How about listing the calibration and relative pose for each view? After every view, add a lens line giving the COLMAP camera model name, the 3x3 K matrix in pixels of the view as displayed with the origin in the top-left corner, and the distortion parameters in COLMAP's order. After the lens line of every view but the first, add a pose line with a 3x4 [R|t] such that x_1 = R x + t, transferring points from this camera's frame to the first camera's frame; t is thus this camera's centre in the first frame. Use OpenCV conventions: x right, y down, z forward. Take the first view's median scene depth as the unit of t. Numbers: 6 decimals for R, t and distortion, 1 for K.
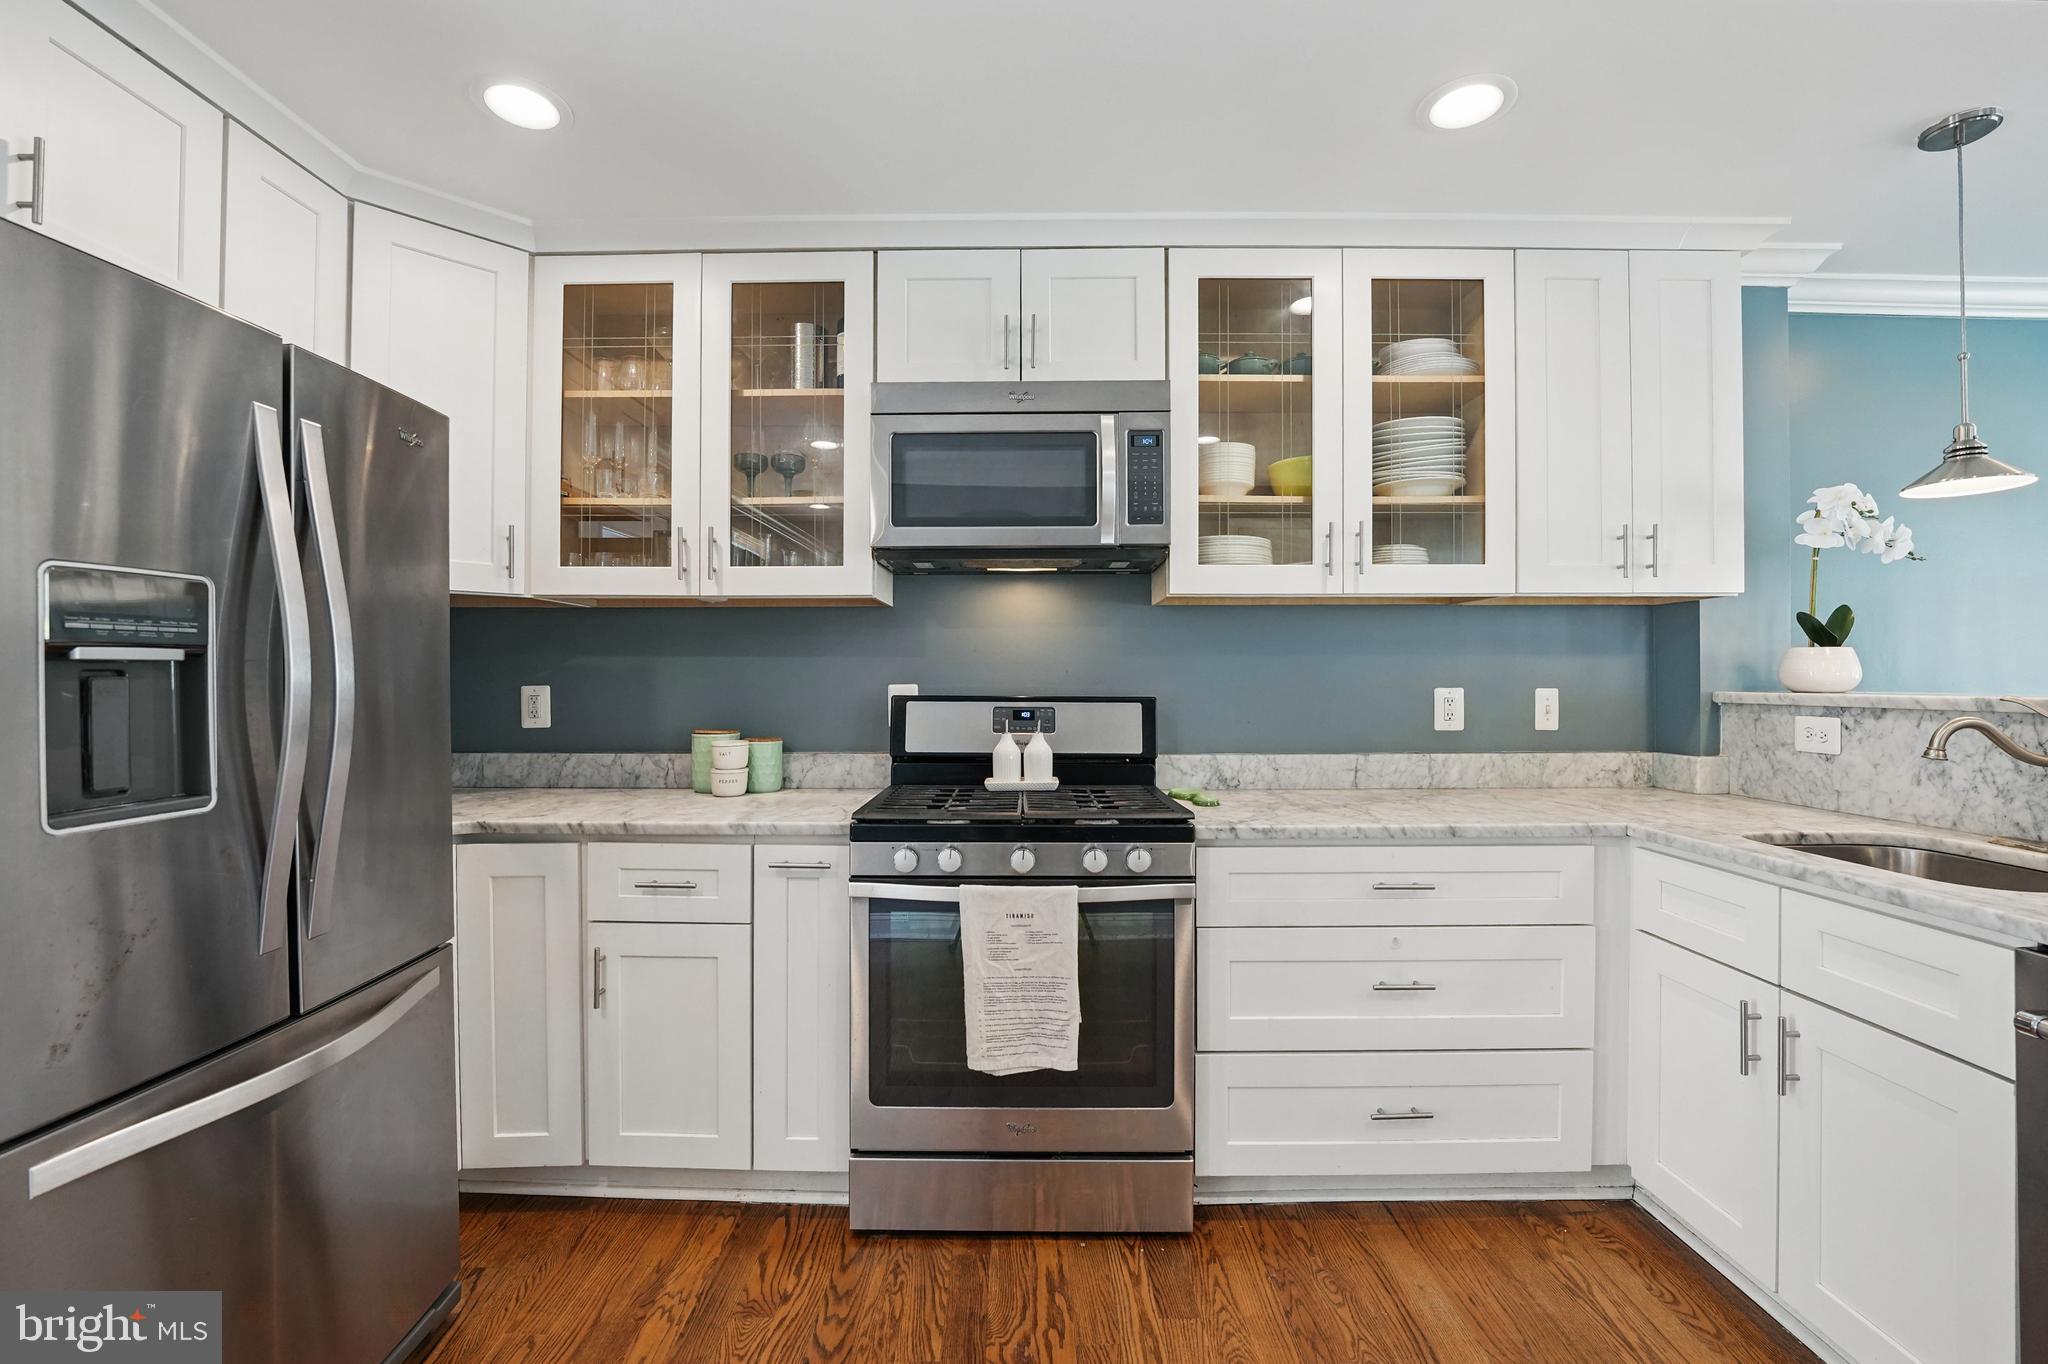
lens RADIAL K [[852.8, 0, 1027.3], [0, 852.8, 680.4], [0, 0, 1]] dist [-0.030111, 0.003886]
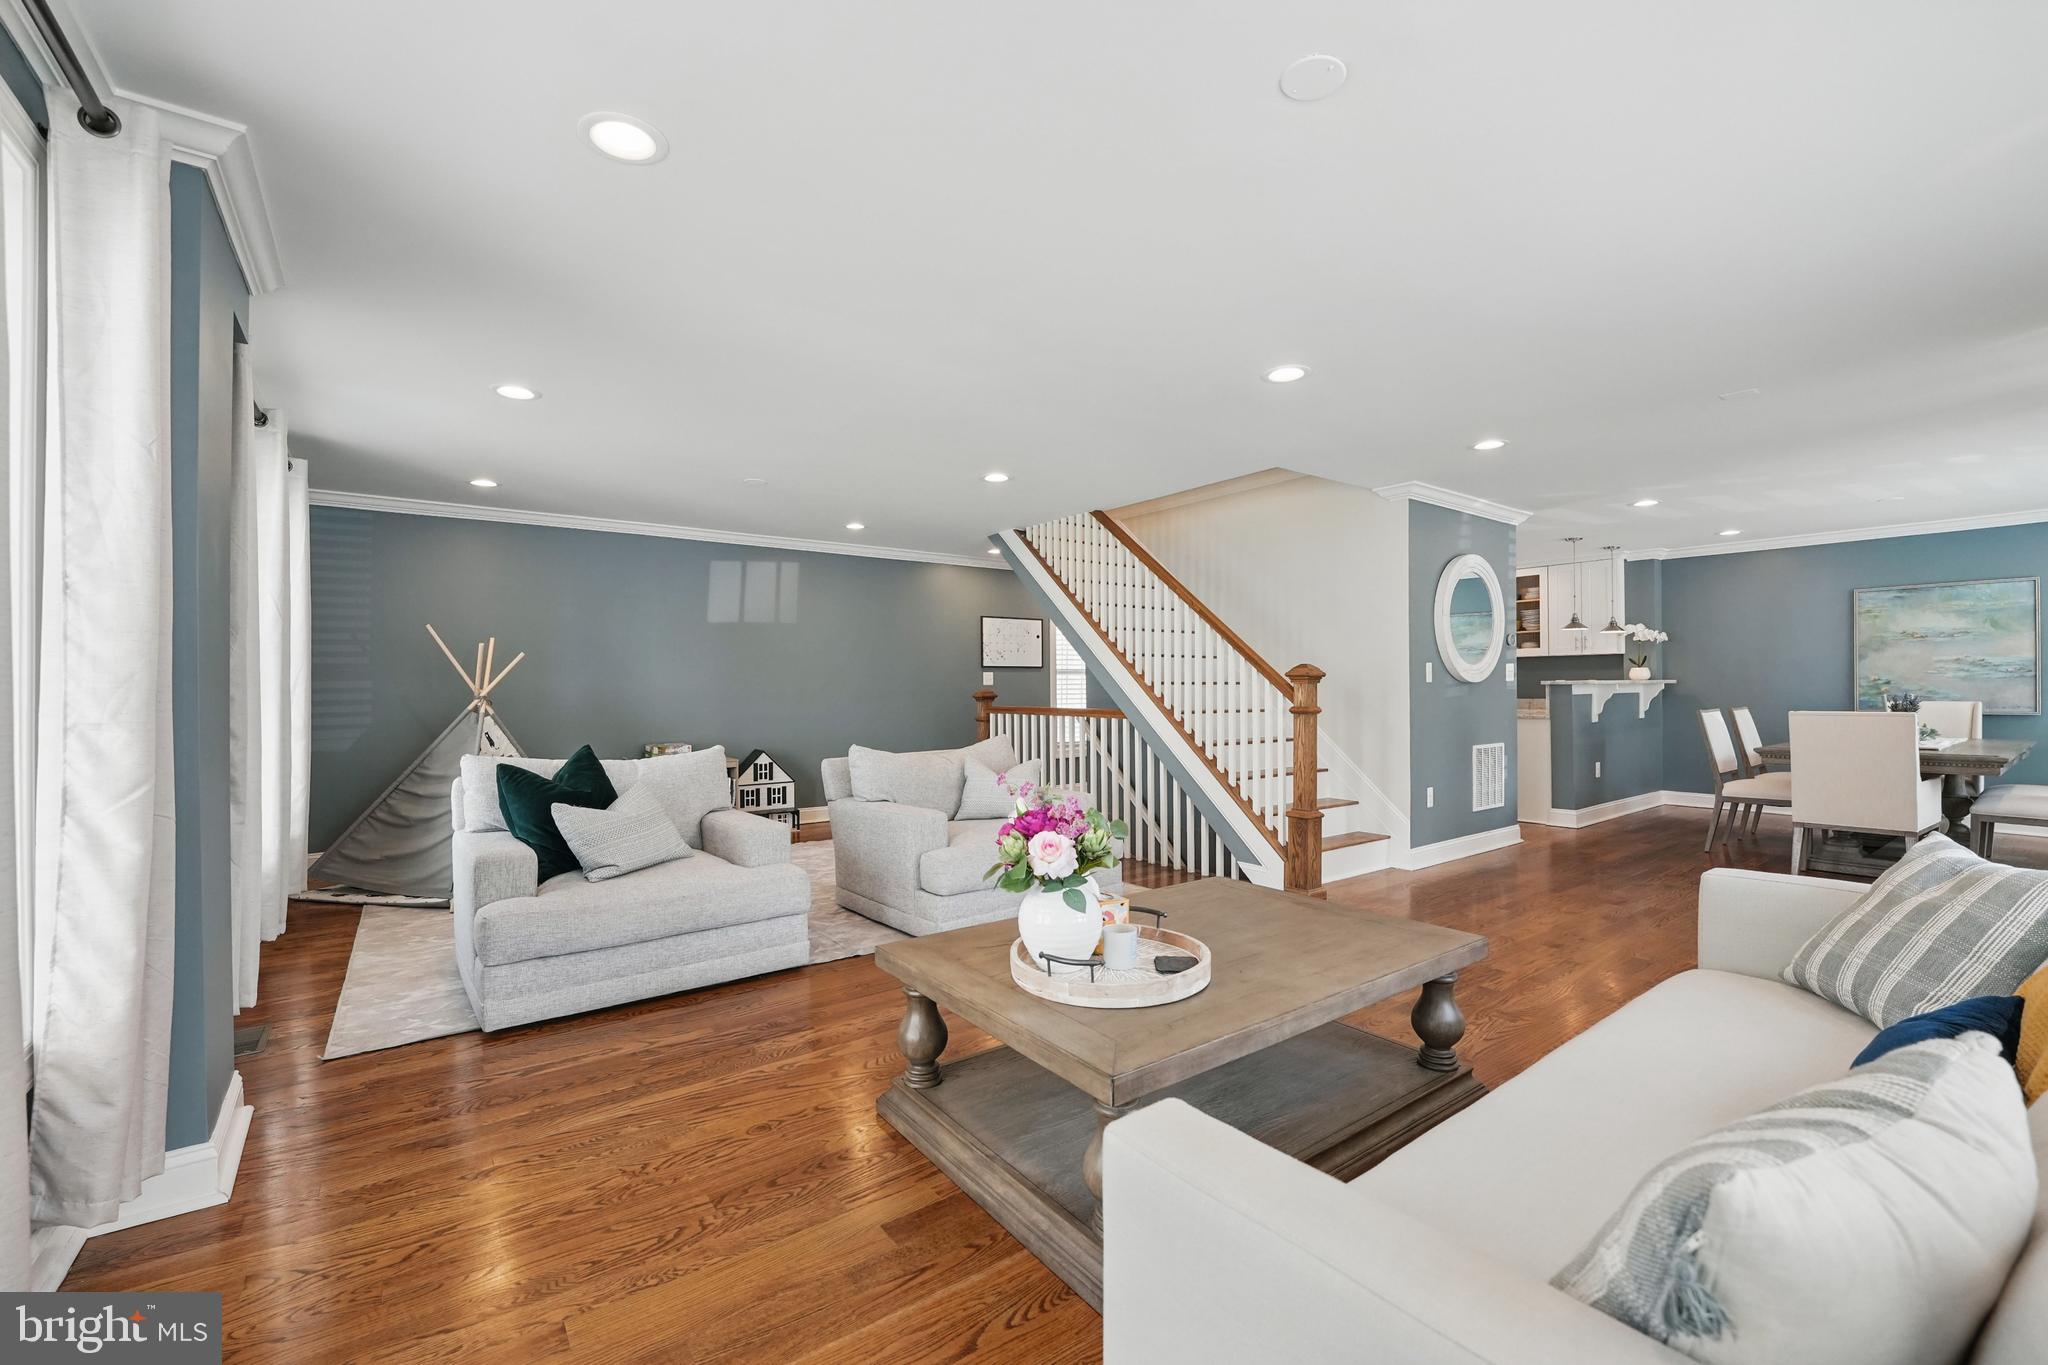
lens RADIAL K [[852.1, 0, 1018.1], [0, 852.1, 681.6], [0, 0, 1]] dist [-0.029446, 0.004553]
pose [[0.589723, -0.006662, -0.807578, 2.297309], [0.005626, 0.999976, -0.004141, 0.021202], [0.807586, -0.002101, 0.589746, -3.295991]]
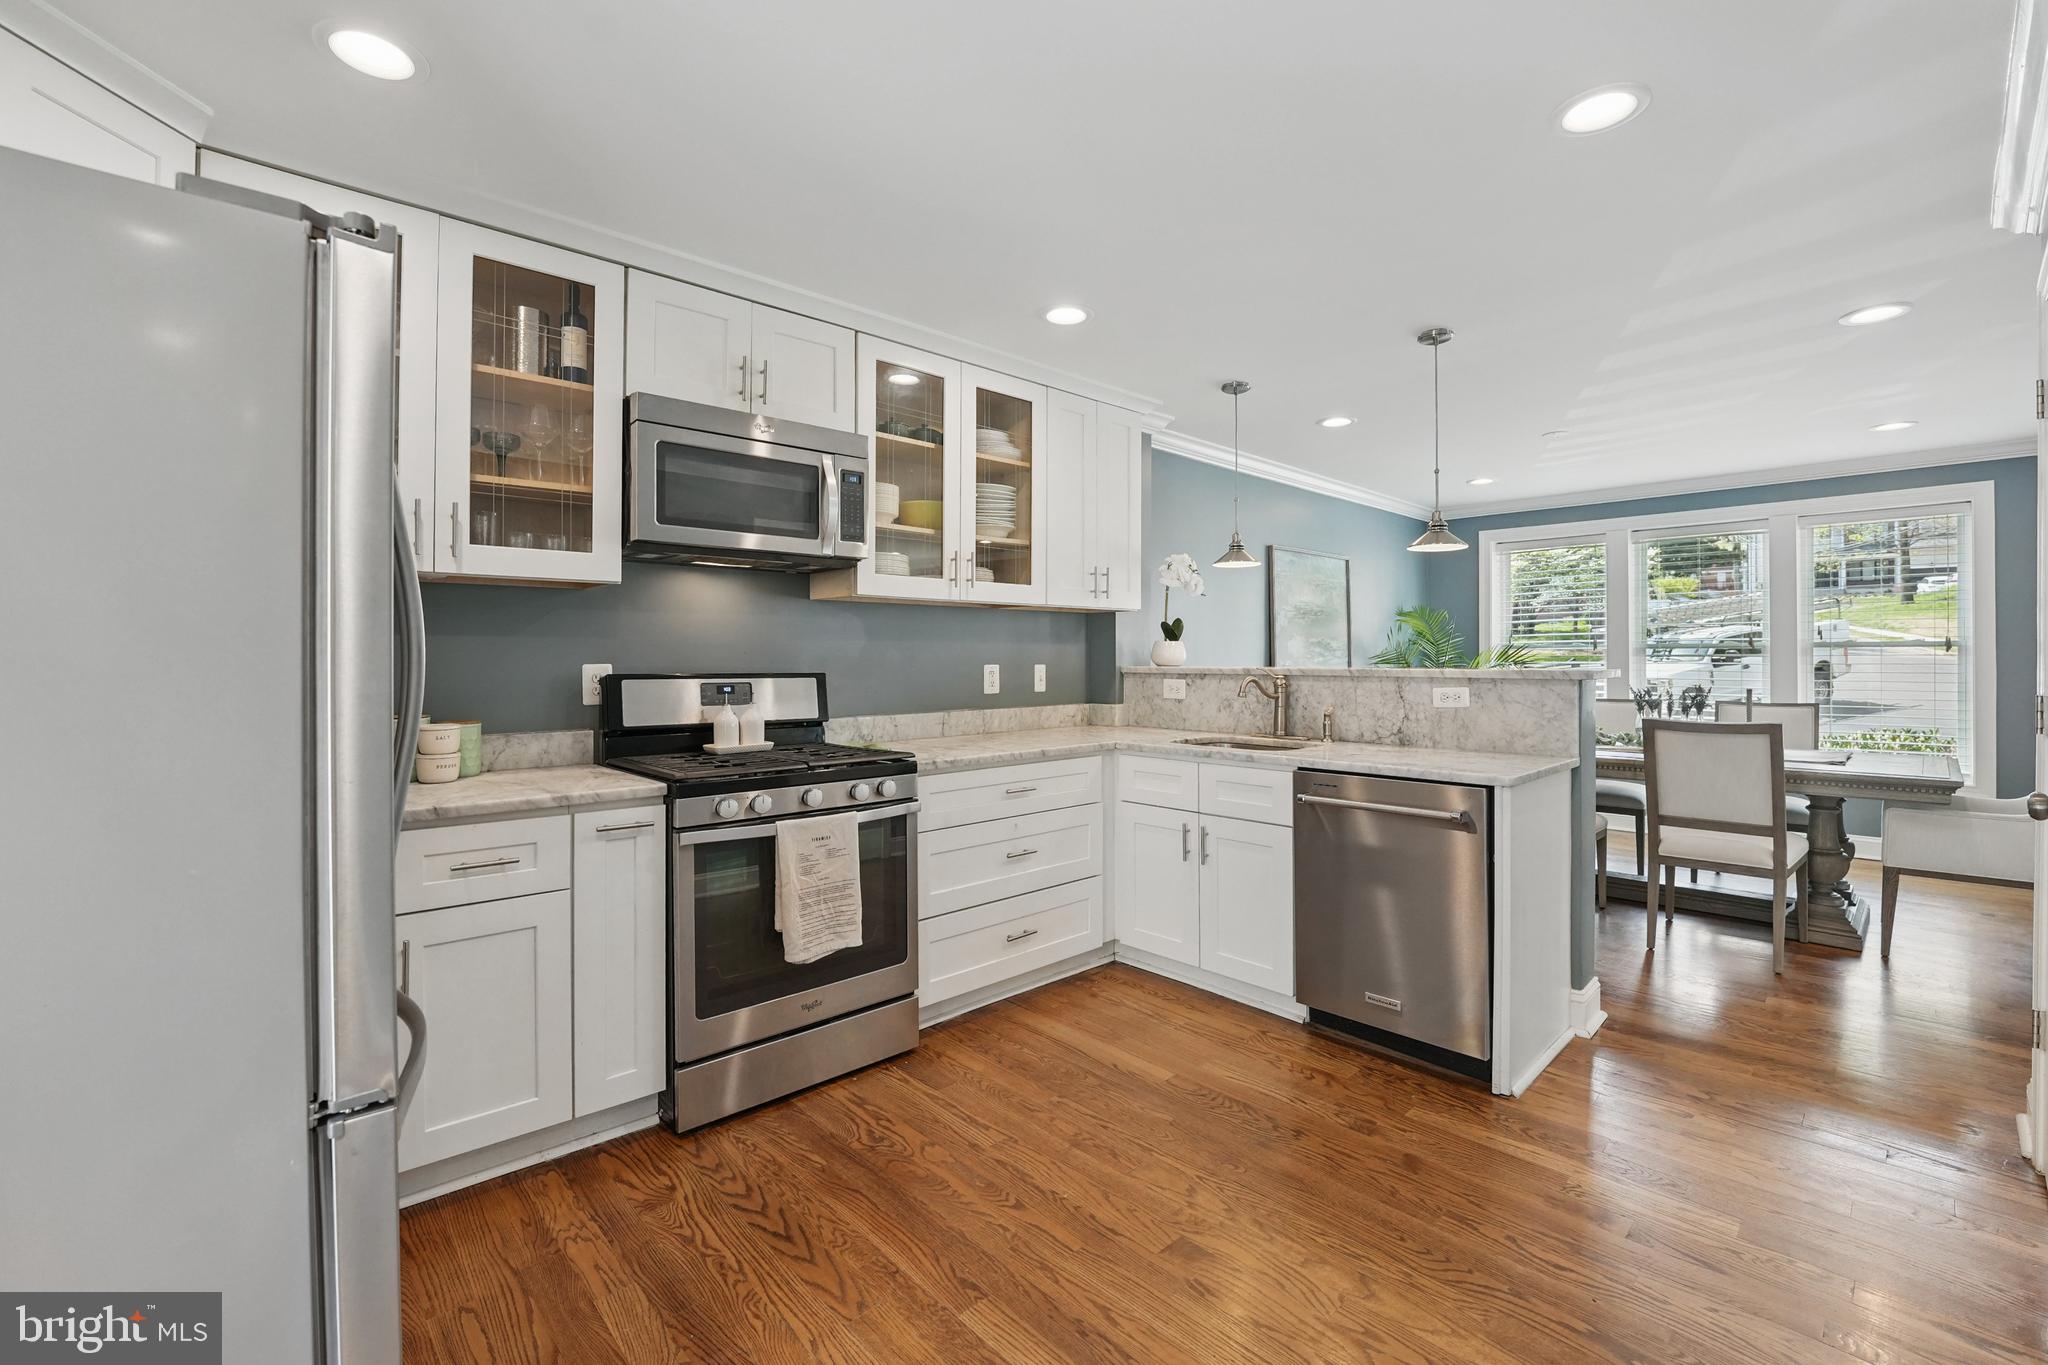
lens RADIAL K [[860.8, 0, 1022.4], [0, 860.8, 659.0], [0, 0, 1]] dist [-0.024846, -0.000018]
pose [[0.731895, -0.001232, 0.681416, -0.563652], [0.000173, 0.999999, 0.001623, -0.003865], [-0.681418, -0.001071, 0.731894, -0.155320]]
